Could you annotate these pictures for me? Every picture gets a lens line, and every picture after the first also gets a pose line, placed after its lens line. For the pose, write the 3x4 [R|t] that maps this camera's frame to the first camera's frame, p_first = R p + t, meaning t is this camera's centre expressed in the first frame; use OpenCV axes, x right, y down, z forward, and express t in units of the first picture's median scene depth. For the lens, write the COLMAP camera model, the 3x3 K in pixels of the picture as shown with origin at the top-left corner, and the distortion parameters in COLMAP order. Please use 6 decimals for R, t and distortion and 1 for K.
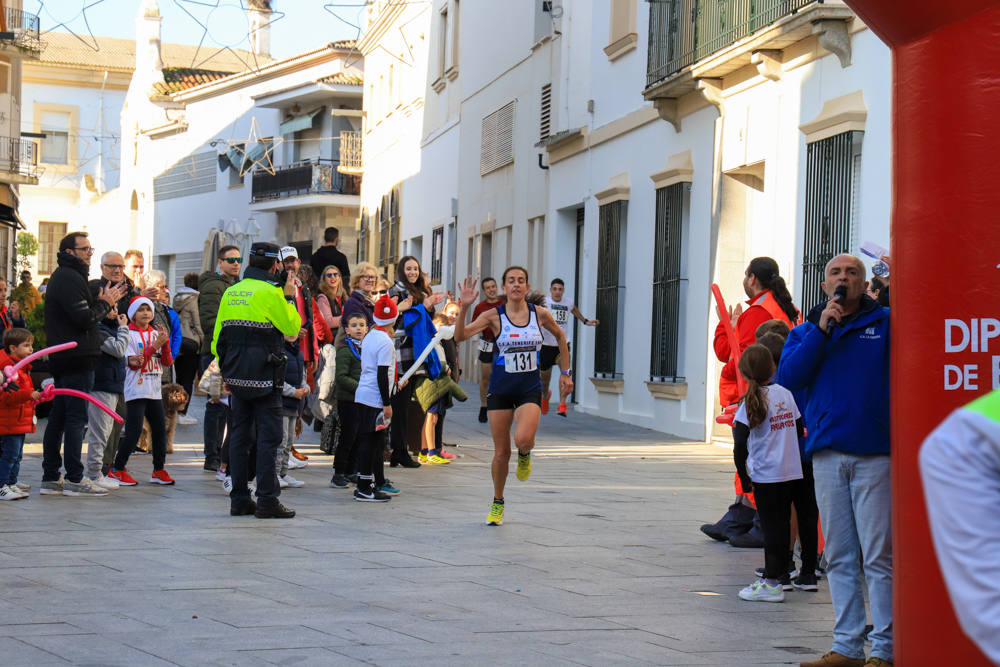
lens RADIAL K [[2476.1, 0, 505.2], [0, 2476.1, 350.6], [0, 0, 1]] dist [0.345332, 0.059900]
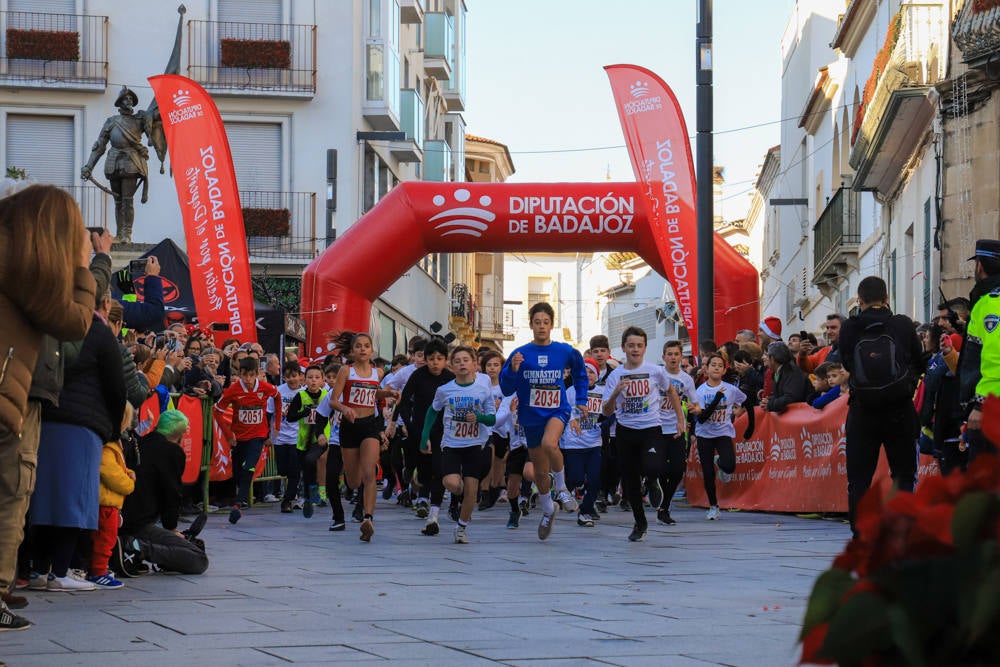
lens RADIAL K [[2558.8, 0, 500.0], [0, 2558.8, 333.5], [0, 0, 1]] dist [0.065091, 0.220098]
pose [[0.978548, -0.037570, -0.202563, 0.183714], [0.024728, 0.997542, -0.065558, 0.043763], [0.204528, 0.059143, 0.977072, -0.746857]]
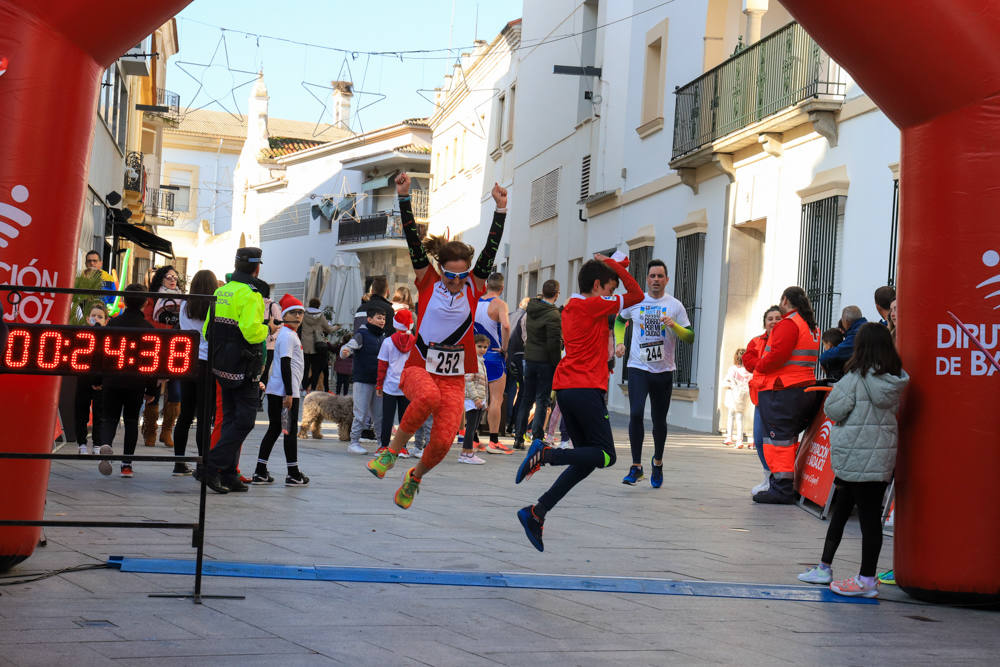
lens RADIAL K [[1997.3, 0, 497.5], [0, 1997.3, 349.5], [0, 0, 1]] dist [0.173473, 0.091036]
pose [[0.999528, 0.028099, -0.012450, -0.016145], [-0.028232, 0.999545, -0.010624, 0.005965], [0.012146, 0.010970, 0.999866, -0.036798]]
